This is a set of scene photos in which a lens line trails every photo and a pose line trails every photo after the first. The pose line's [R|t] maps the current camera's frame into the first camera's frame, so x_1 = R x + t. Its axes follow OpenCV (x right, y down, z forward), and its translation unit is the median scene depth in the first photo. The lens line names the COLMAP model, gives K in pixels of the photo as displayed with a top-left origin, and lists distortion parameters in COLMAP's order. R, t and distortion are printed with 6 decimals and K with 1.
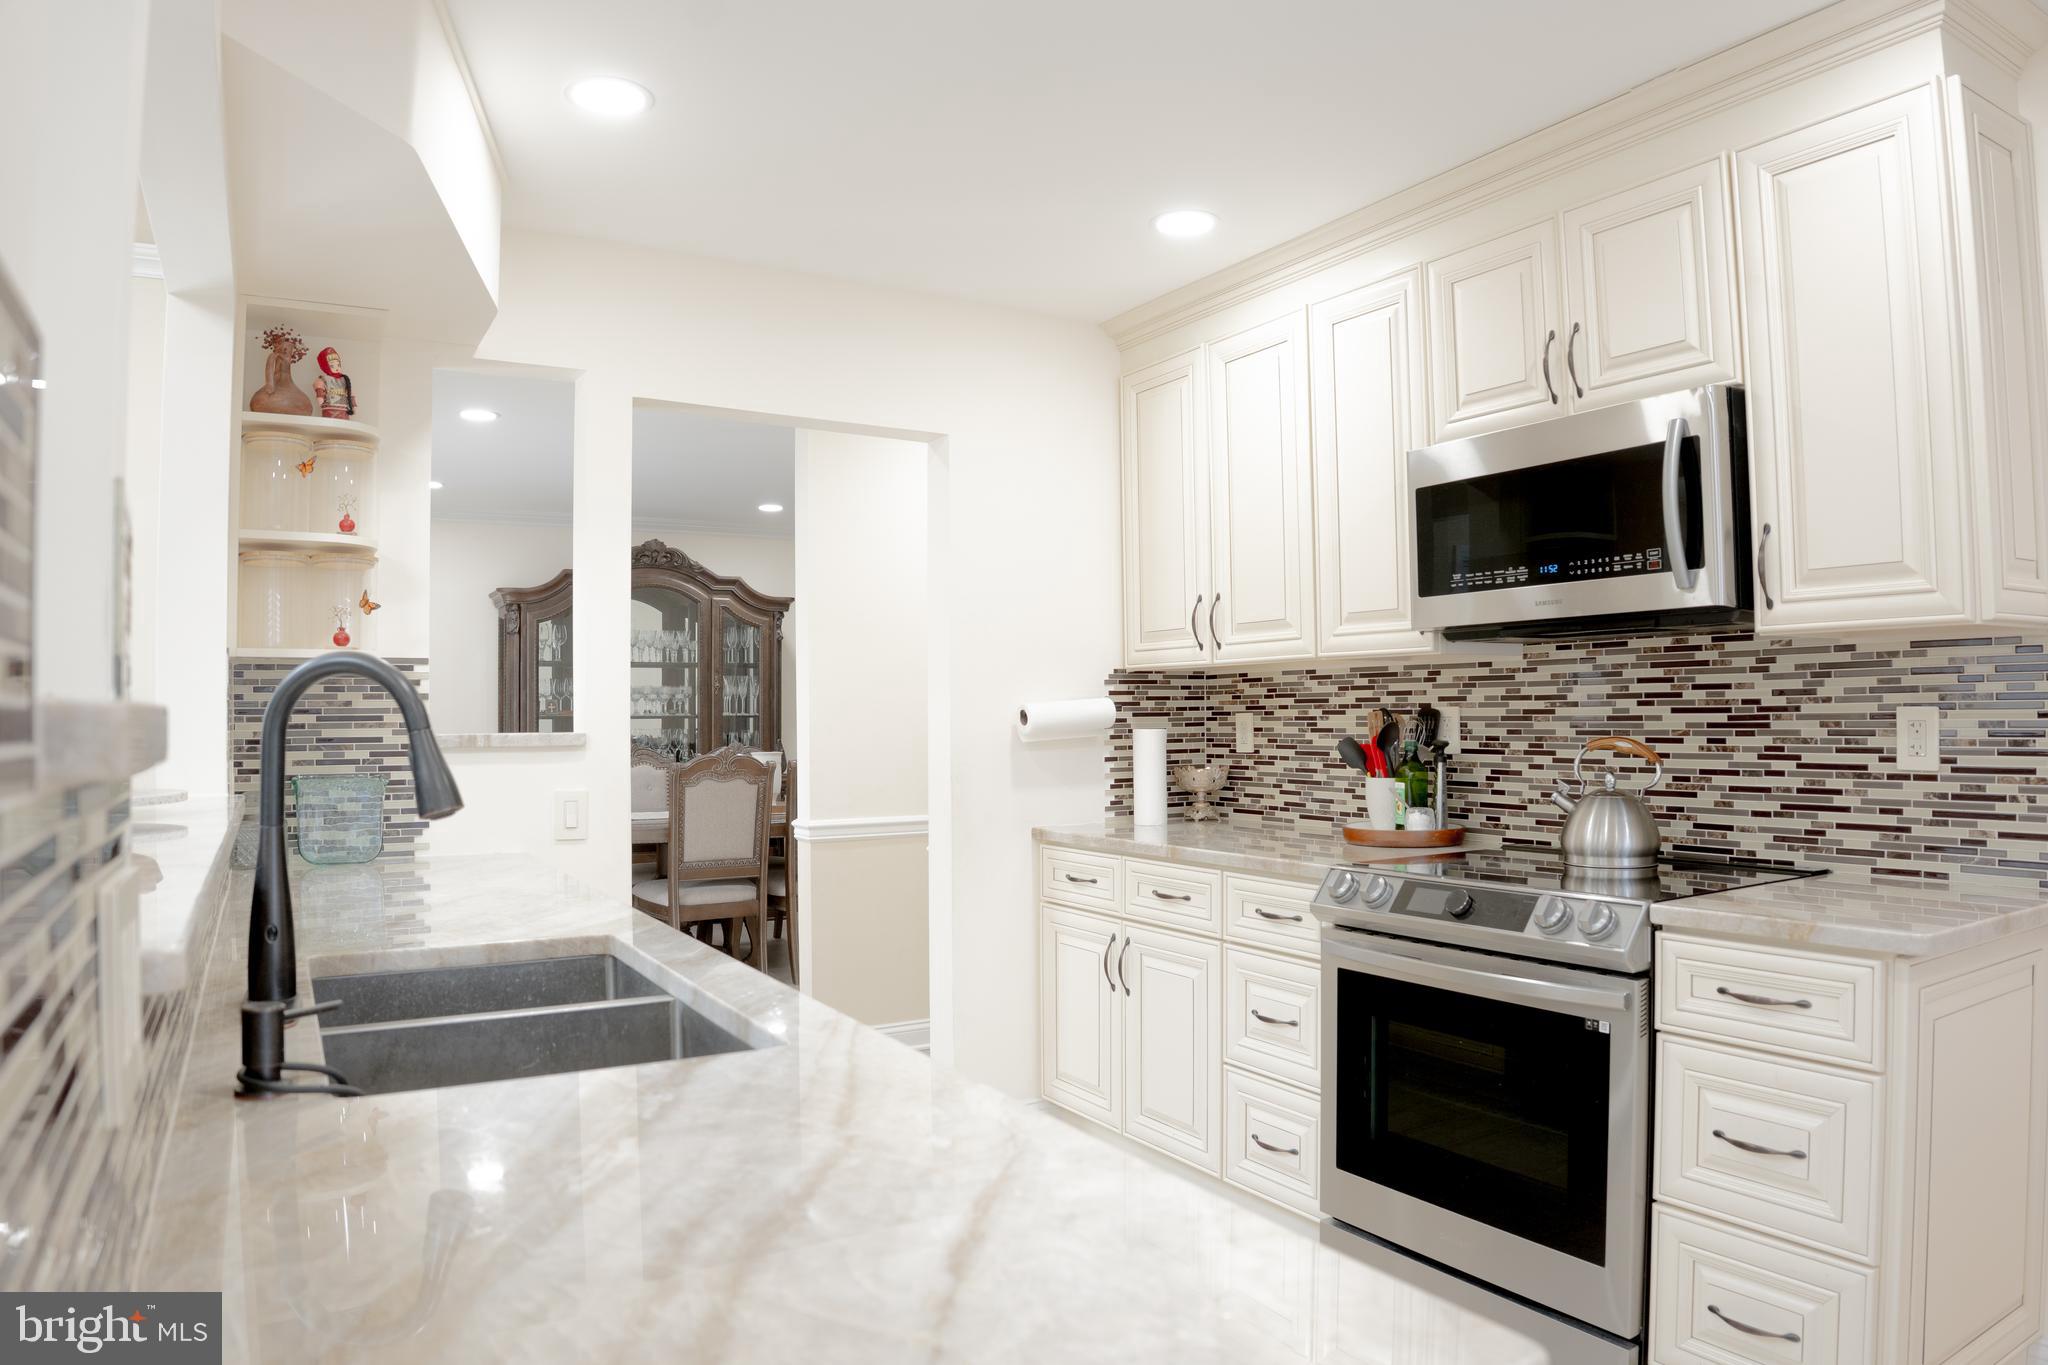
lens RADIAL K [[1361.3, 0, 1045.1], [0, 1361.3, 687.4], [0, 0, 1]] dist [-0.139528, 0.046829]
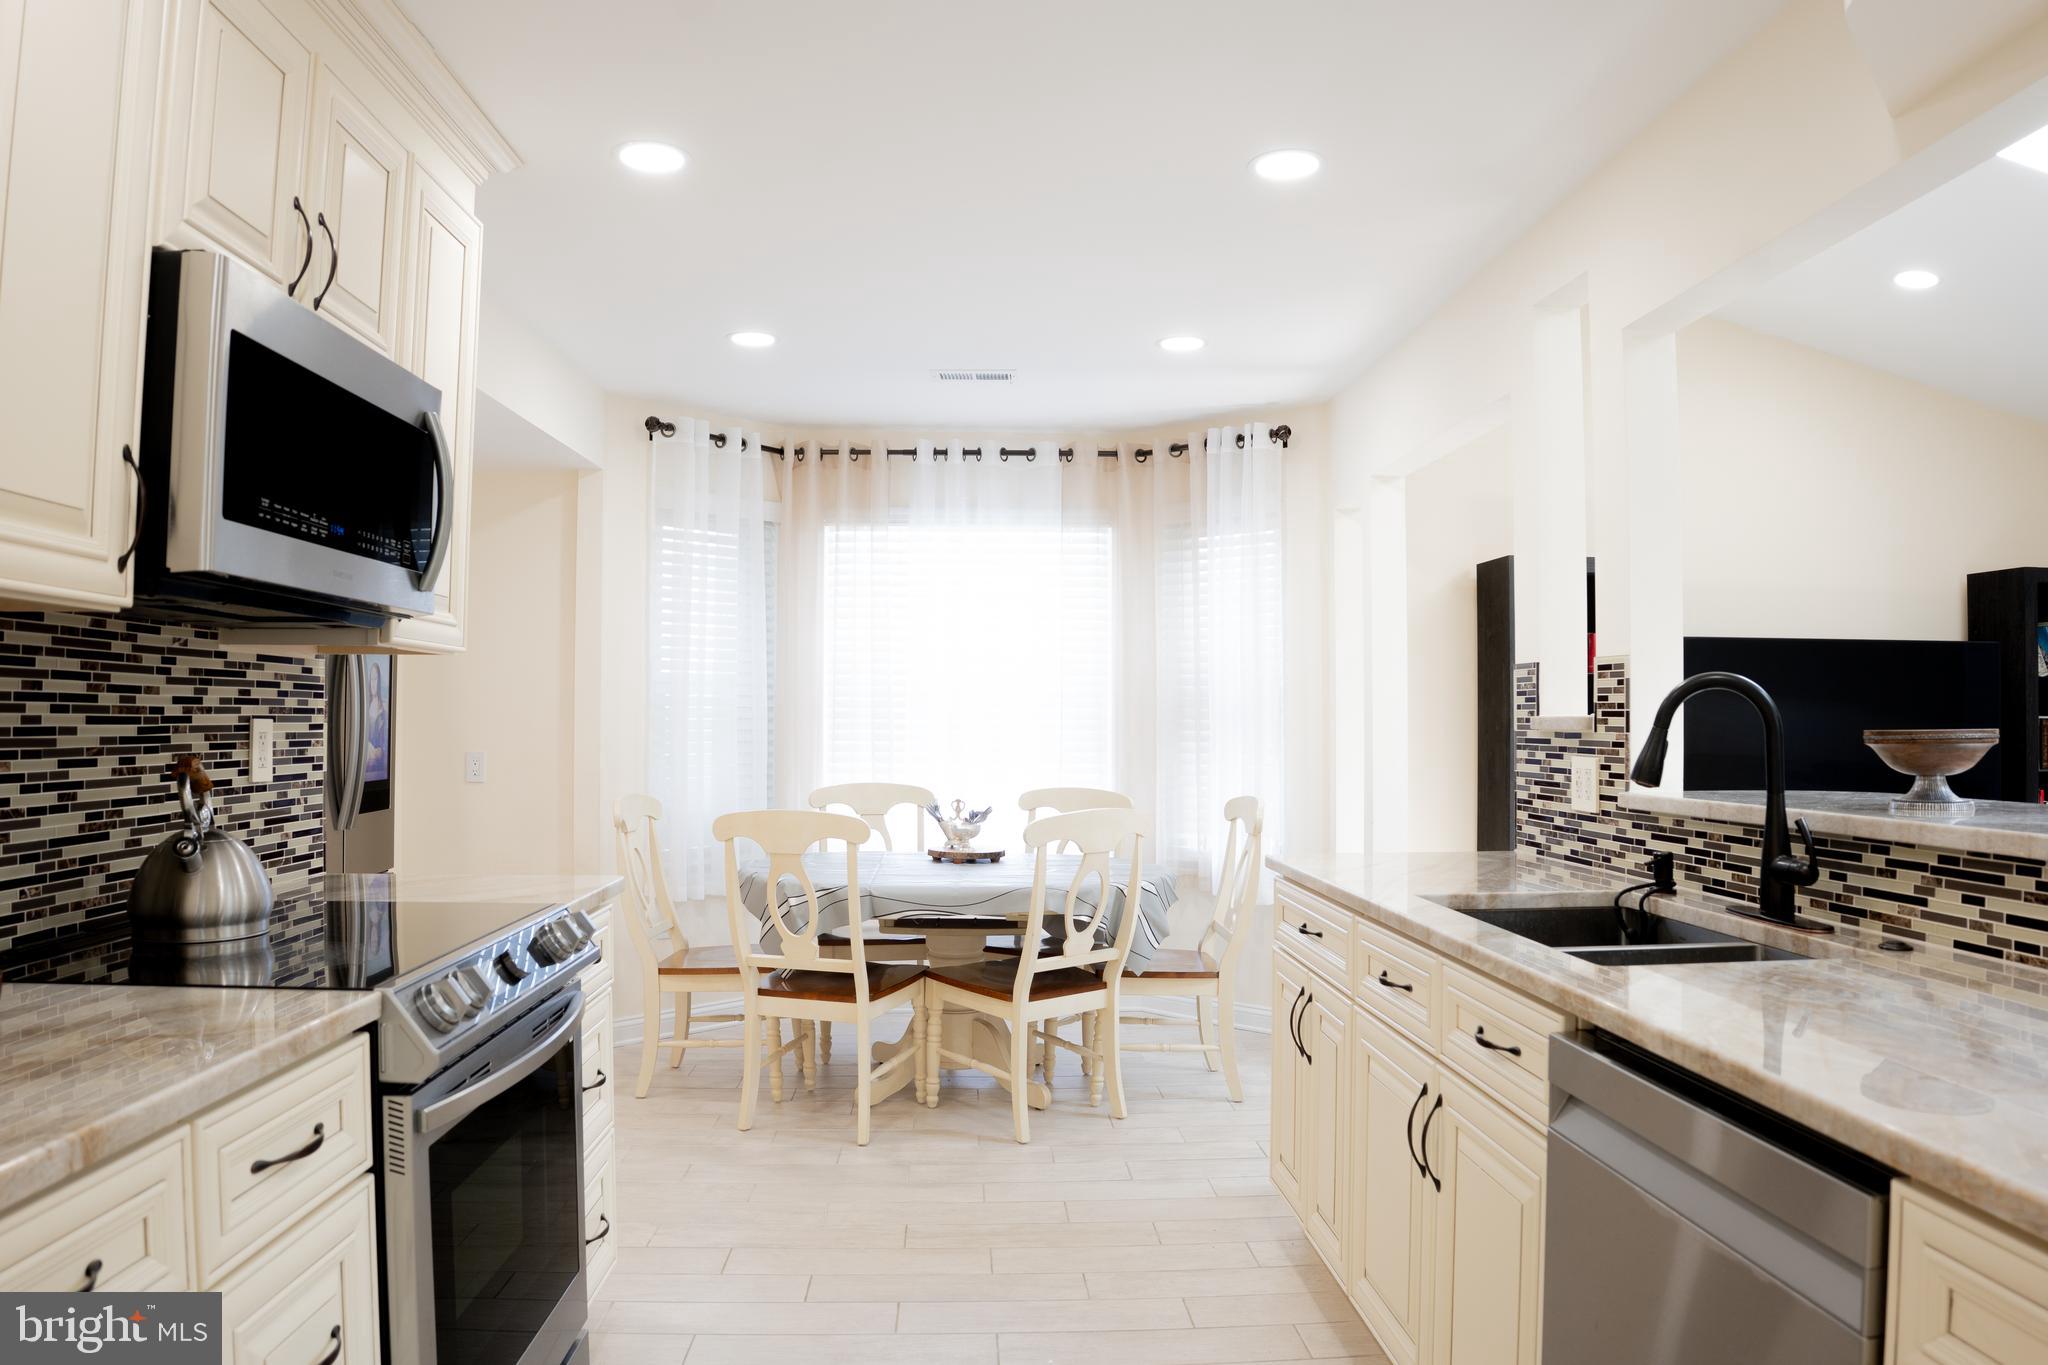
lens RADIAL K [[1361.3, 0, 1045.1], [0, 1361.3, 687.4], [0, 0, 1]] dist [-0.139528, 0.046829]
pose [[-0.887631, 0.003724, 0.460541, -0.296681], [-0.019933, 0.998720, -0.046493, 0.021927], [-0.460125, -0.050448, -0.886420, 1.399833]]
